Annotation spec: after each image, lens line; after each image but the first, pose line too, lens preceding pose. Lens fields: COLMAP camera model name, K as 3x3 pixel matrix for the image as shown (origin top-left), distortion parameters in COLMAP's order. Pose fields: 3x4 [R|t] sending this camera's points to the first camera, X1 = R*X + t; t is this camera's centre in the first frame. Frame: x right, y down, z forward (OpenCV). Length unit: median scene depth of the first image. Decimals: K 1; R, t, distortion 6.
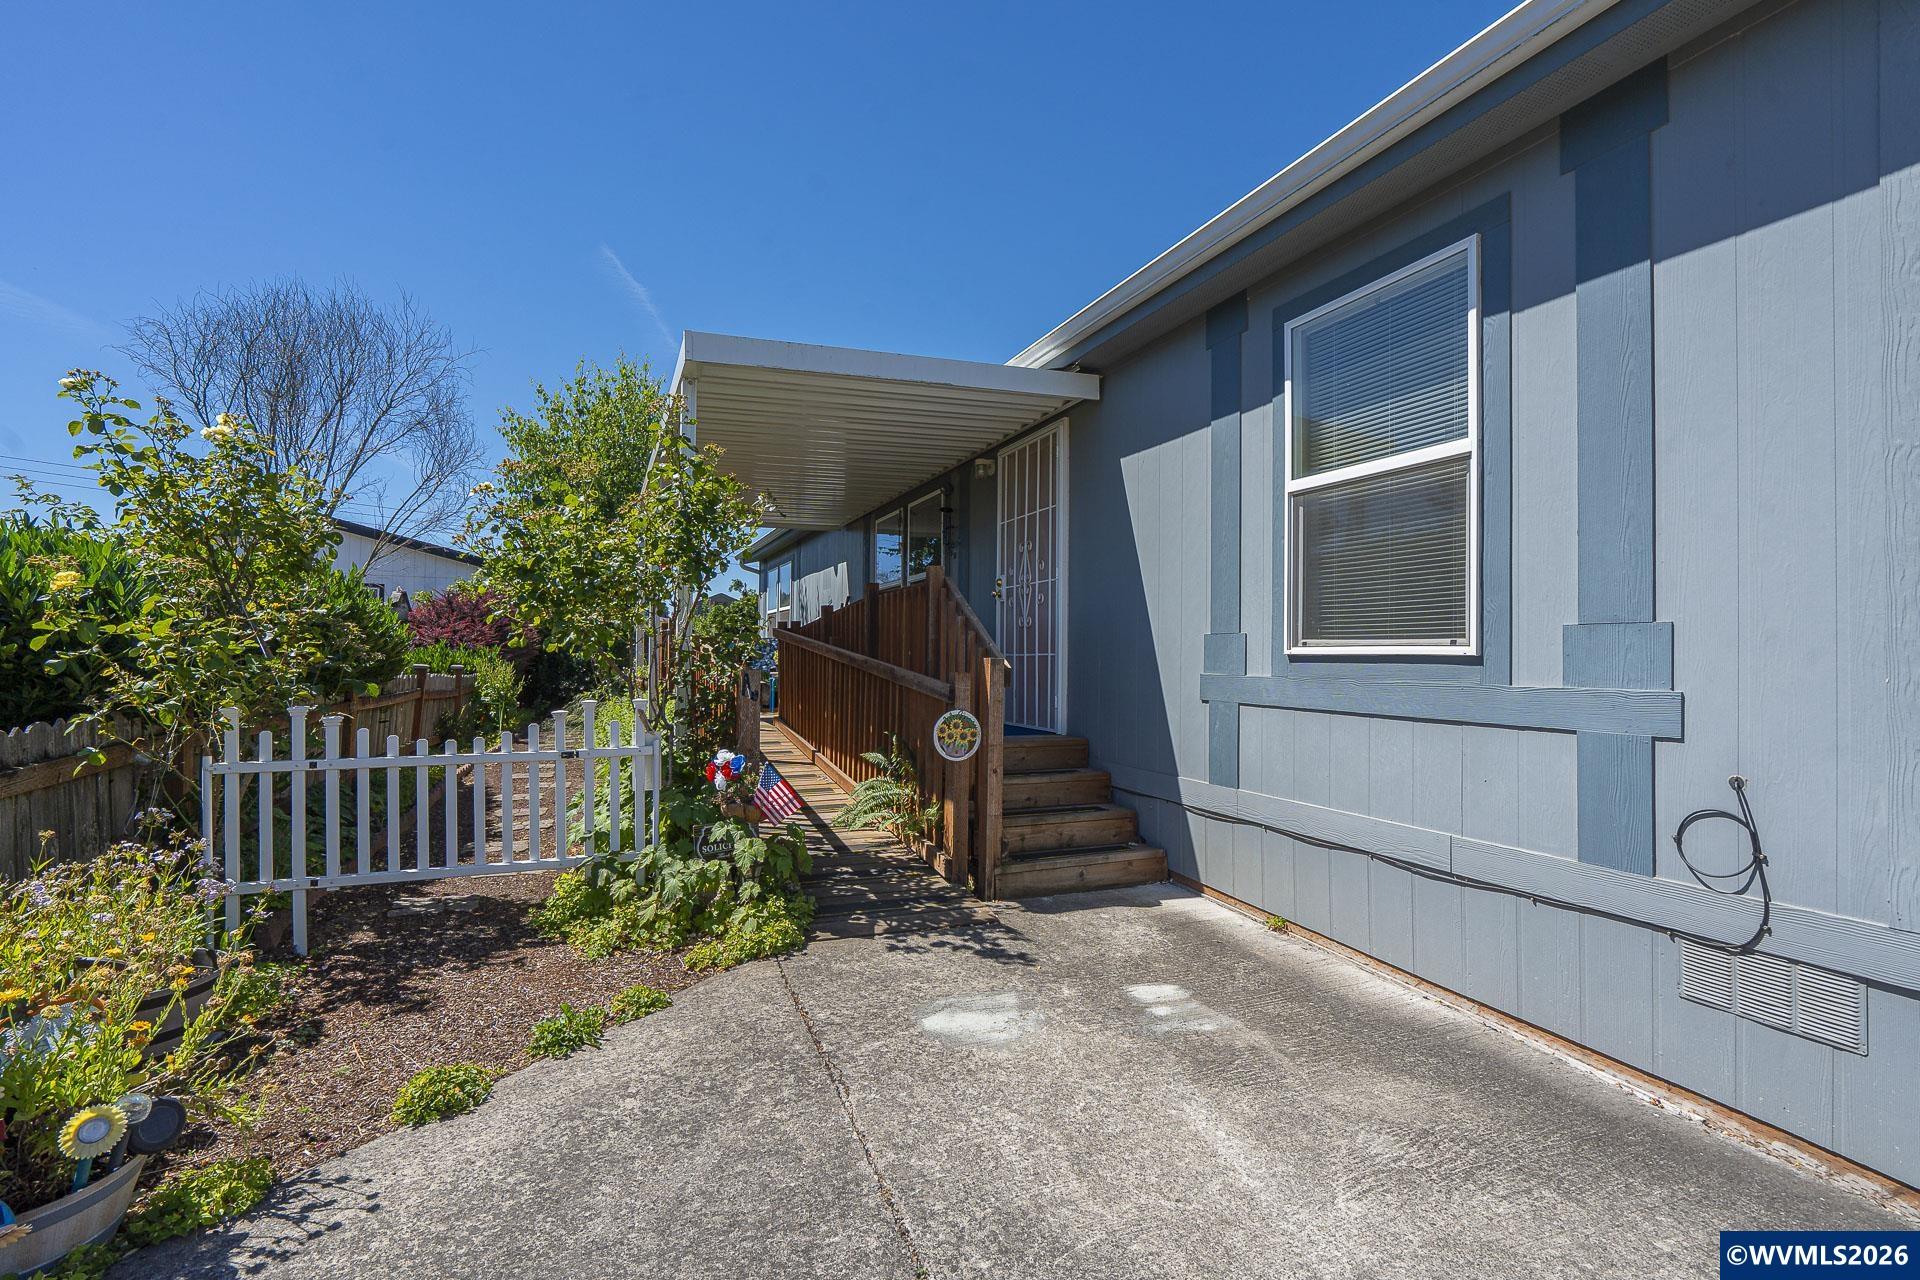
lens RADIAL K [[884.2, 0, 960.7], [0, 884.2, 639.1], [0, 0, 1]] dist [0.002528, 0.000276]
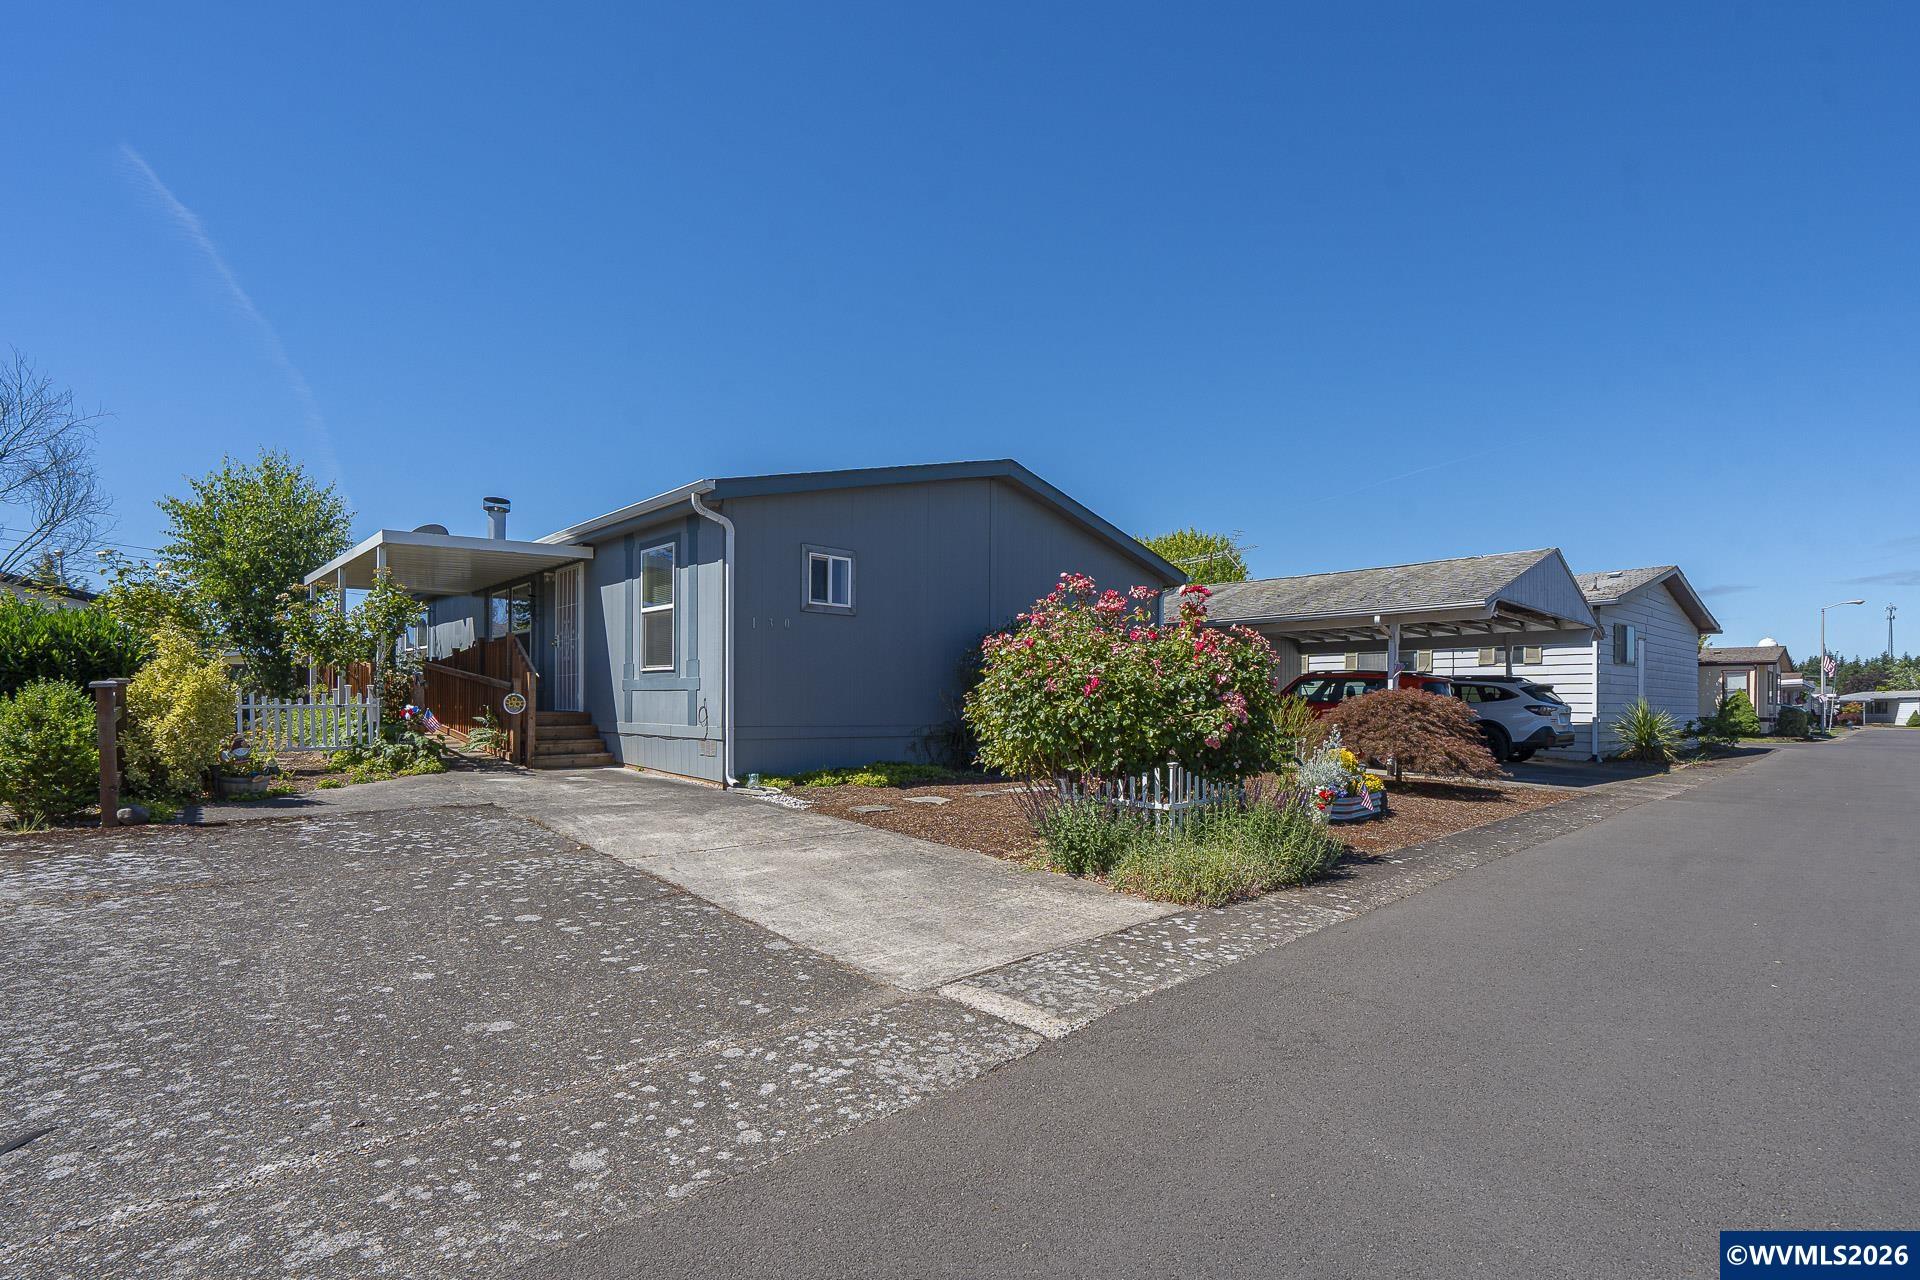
lens RADIAL K [[872.5, 0, 957.6], [0, 872.5, 713.8], [0, 0, 1]] dist [0.000436, -0.000836]
pose [[0.934597, -0.005982, 0.355657, 0.237319], [-0.006889, 0.999367, 0.034911, 0.036561], [-0.355641, -0.035078, 0.933964, -1.423297]]
